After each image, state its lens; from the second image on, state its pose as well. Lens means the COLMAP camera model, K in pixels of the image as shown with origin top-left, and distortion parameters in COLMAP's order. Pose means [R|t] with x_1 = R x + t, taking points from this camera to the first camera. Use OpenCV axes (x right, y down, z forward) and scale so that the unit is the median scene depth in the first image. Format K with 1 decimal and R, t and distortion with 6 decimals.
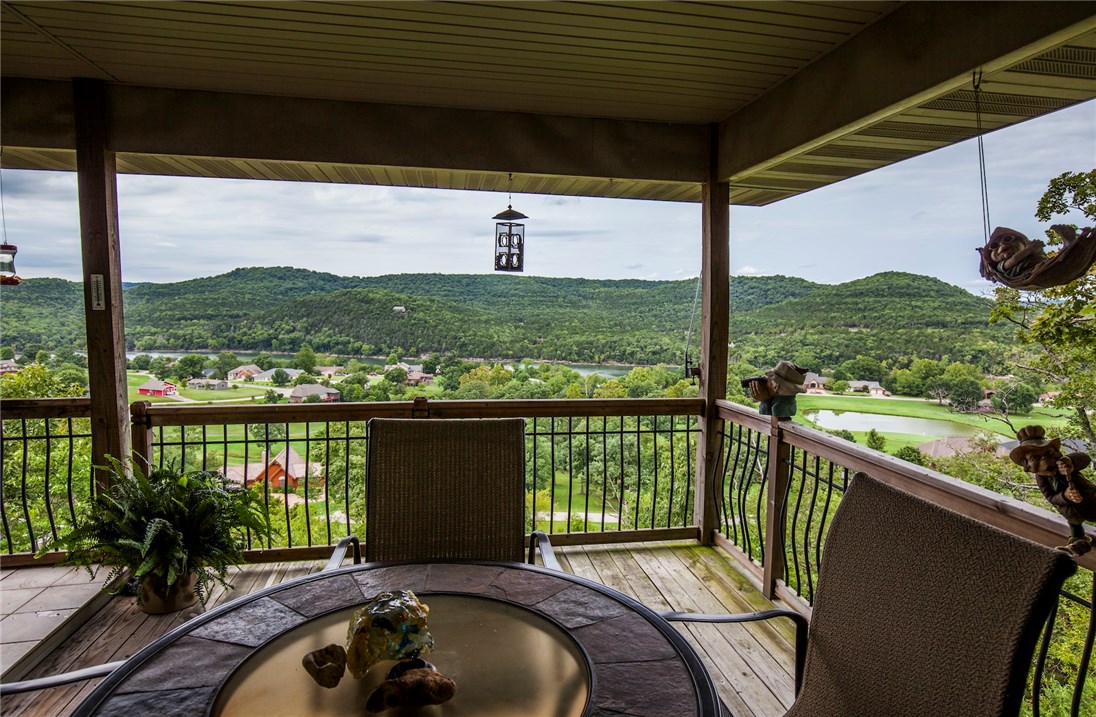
lens RADIAL K [[631.9, 0, 556.1], [0, 631.9, 358.7], [0, 0, 1]] dist [-0.018465, 0.002283]
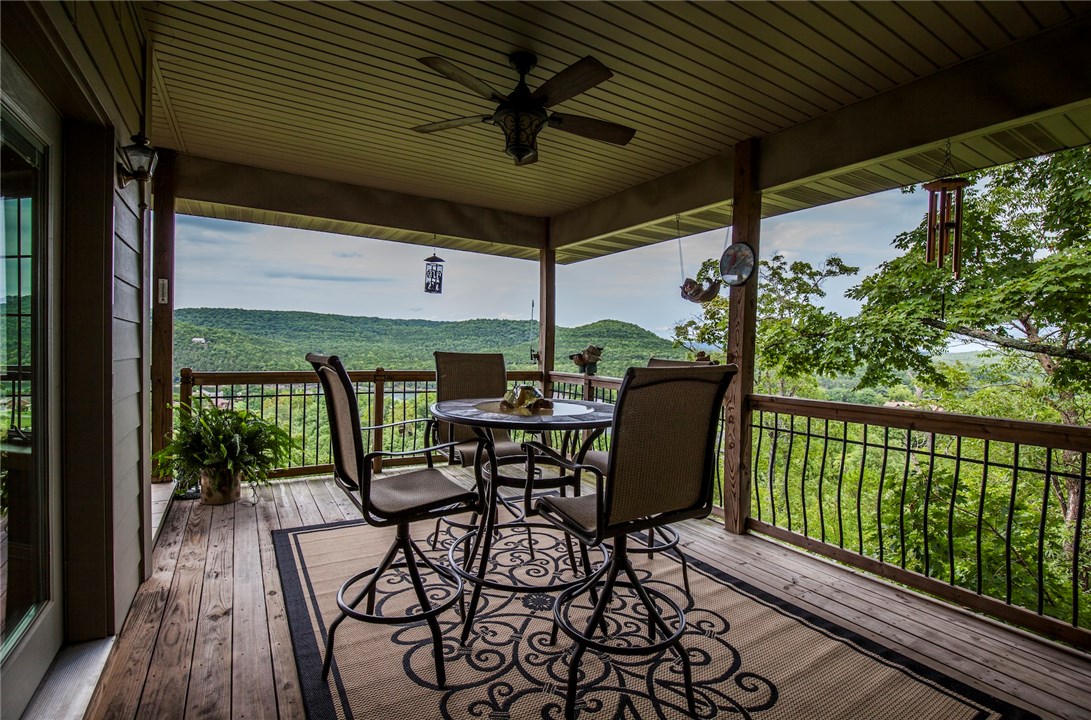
lens RADIAL K [[506.6, 0, 544.4], [0, 506.6, 358.9], [0, 0, 1]] dist [-0.024586, 0.001209]
pose [[0.935115, 0.004859, 0.354310, -0.274498], [0.012572, 0.998821, -0.046879, 0.101512], [-0.354120, 0.048292, 0.933952, -0.339041]]
